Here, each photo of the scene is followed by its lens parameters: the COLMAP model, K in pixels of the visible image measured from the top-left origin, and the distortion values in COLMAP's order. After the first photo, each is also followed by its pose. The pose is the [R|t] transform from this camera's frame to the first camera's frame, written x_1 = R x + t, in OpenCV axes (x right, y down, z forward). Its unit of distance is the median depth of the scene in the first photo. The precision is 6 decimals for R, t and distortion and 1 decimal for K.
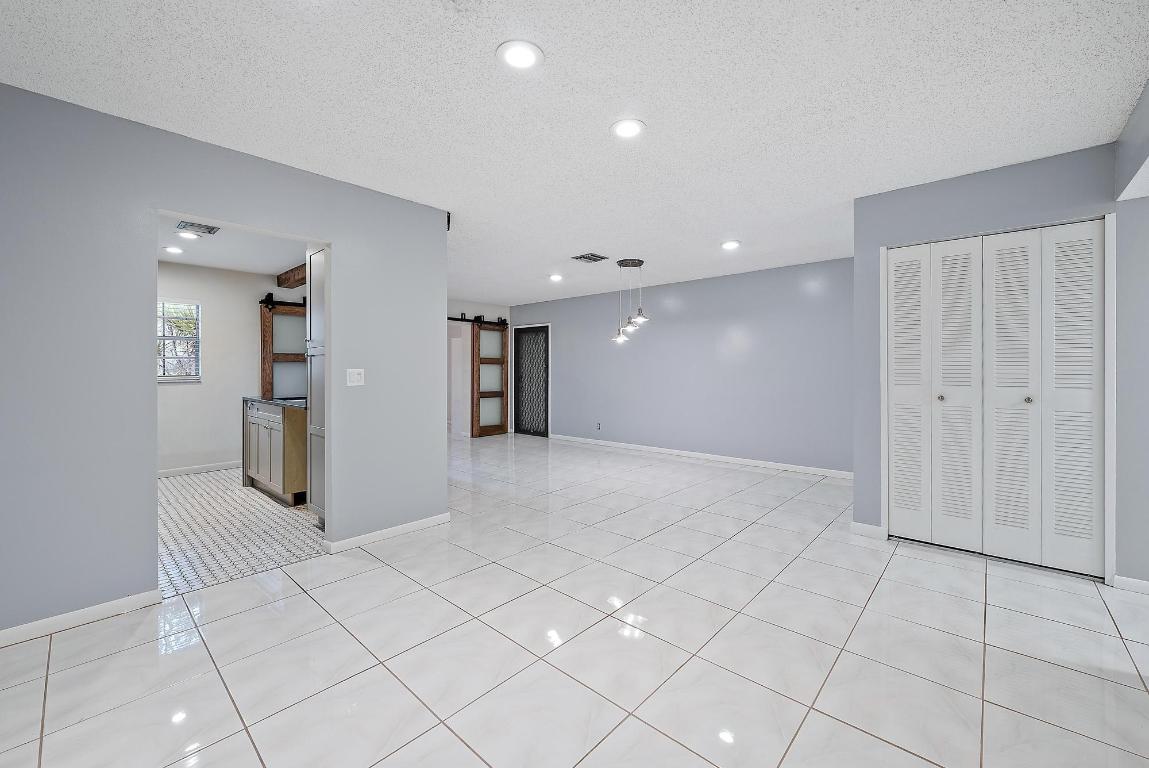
lens RADIAL K [[461.3, 0, 576.9], [0, 461.3, 380.5], [0, 0, 1]] dist [0.001500, -0.001511]
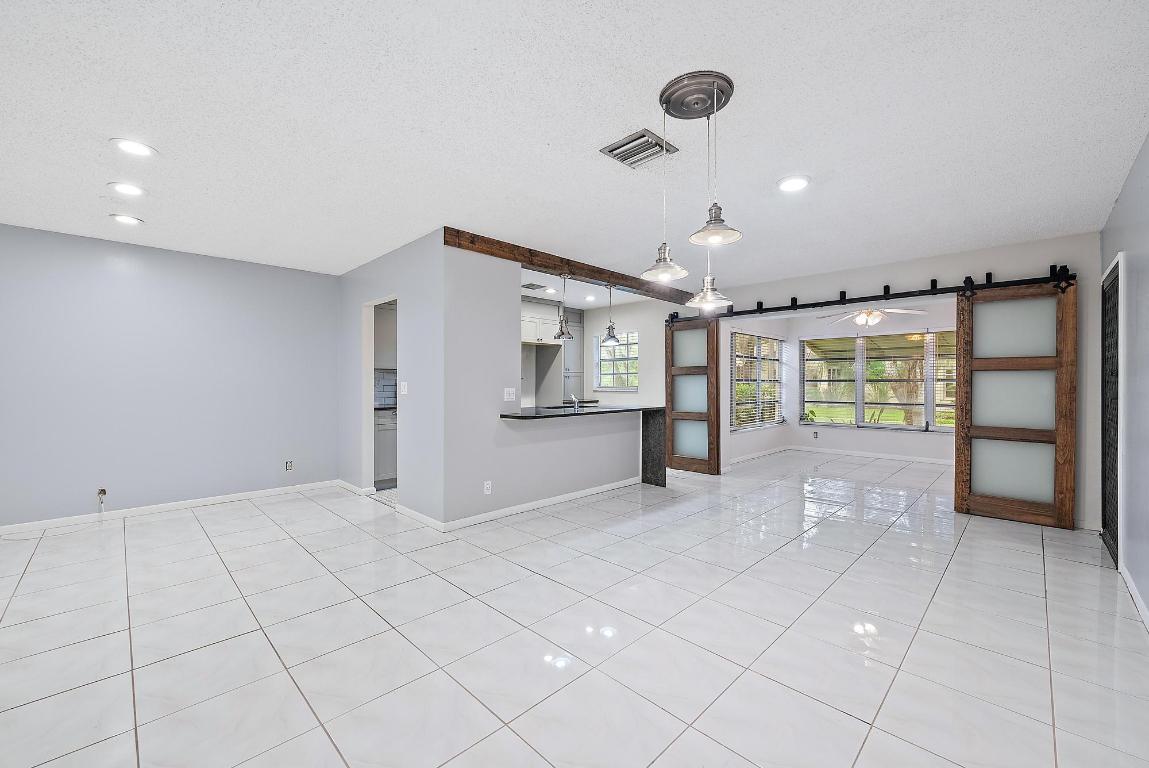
lens RADIAL K [[461.3, 0, 579.2], [0, 461.3, 382.1], [0, 0, 1]] dist [0.001500, -0.001511]
pose [[-0.038792, 0.001144, -0.999247, 0.304126], [-0.021247, 0.999772, 0.001969, -0.015018], [0.999021, 0.021307, -0.038759, 0.575553]]
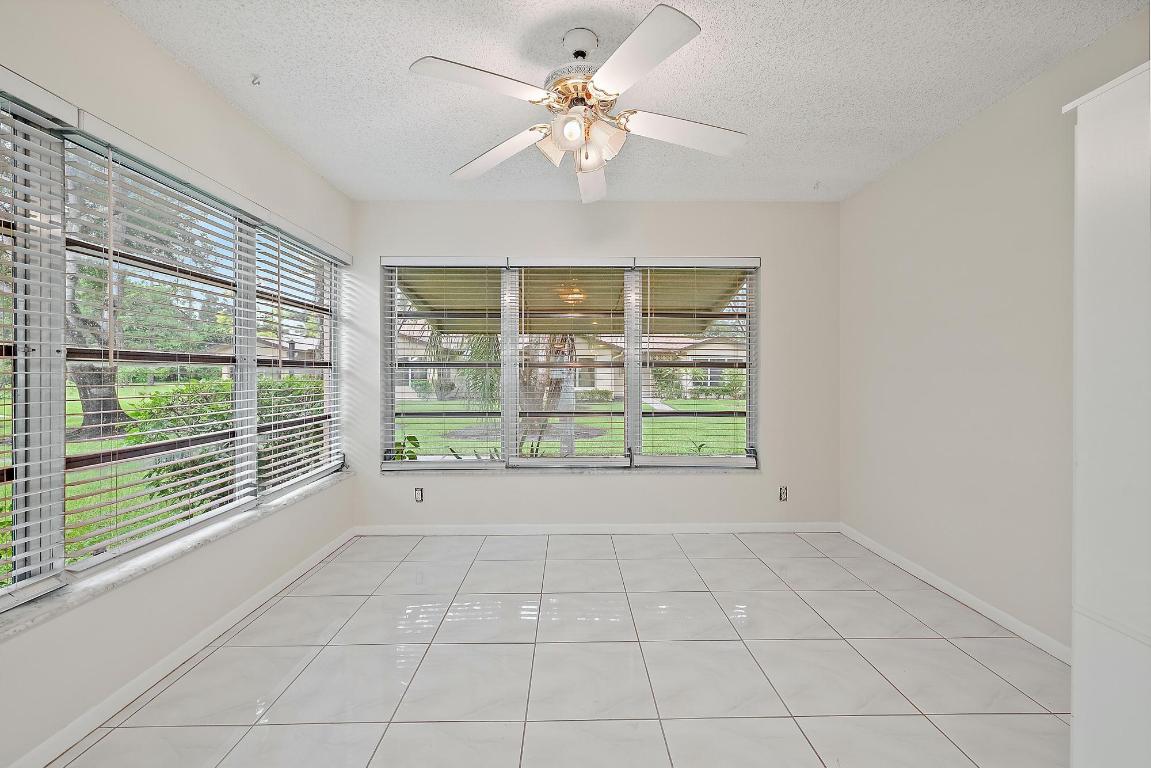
lens RADIAL K [[462.1, 0, 572.8], [0, 462.1, 382.4], [0, 0, 1]] dist [0.001500, -0.001511]
pose [[0.691719, 0.006691, -0.722135, -0.286915], [-0.015004, 0.999874, -0.005107, -0.011496], [0.722010, 0.014367, 0.691733, 0.846239]]
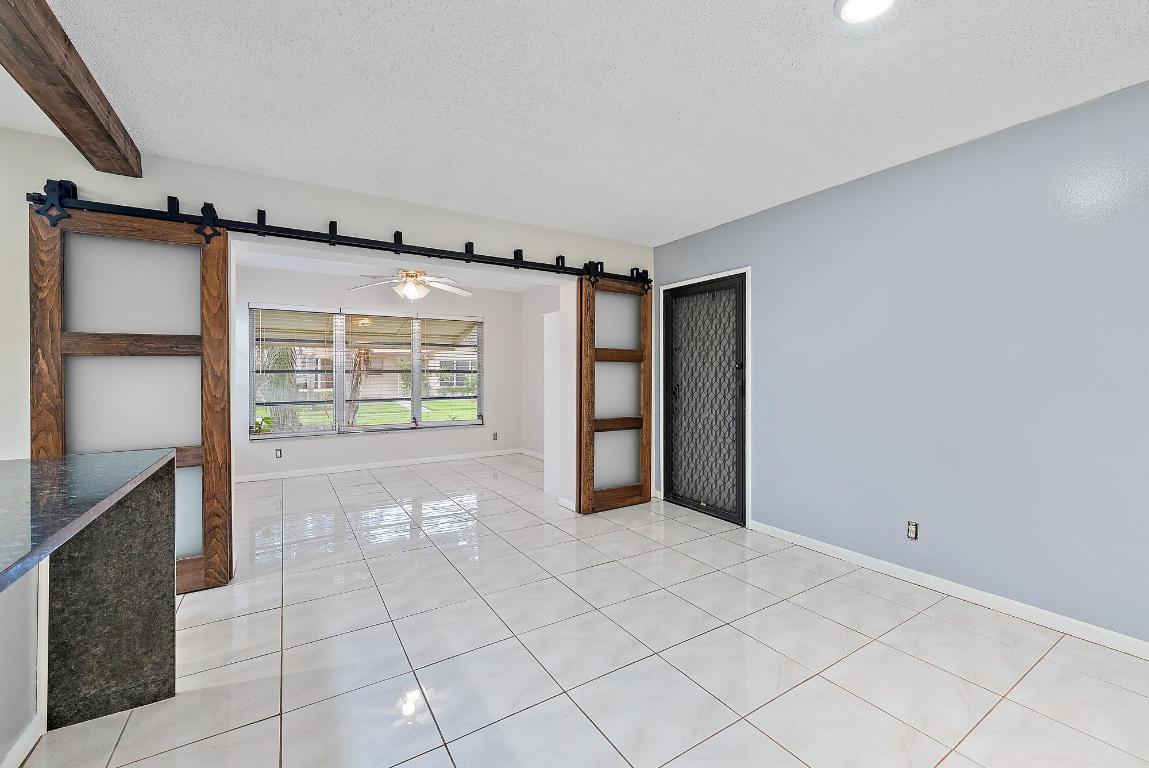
lens RADIAL K [[461.3, 0, 575.1], [0, 461.3, 374.0], [0, 0, 1]] dist [0.001500, -0.001511]
pose [[0.961693, -0.001544, -0.274124, -0.095678], [-0.003963, 0.999801, -0.019535, -0.012754], [0.274099, 0.019873, 0.961496, 0.520859]]
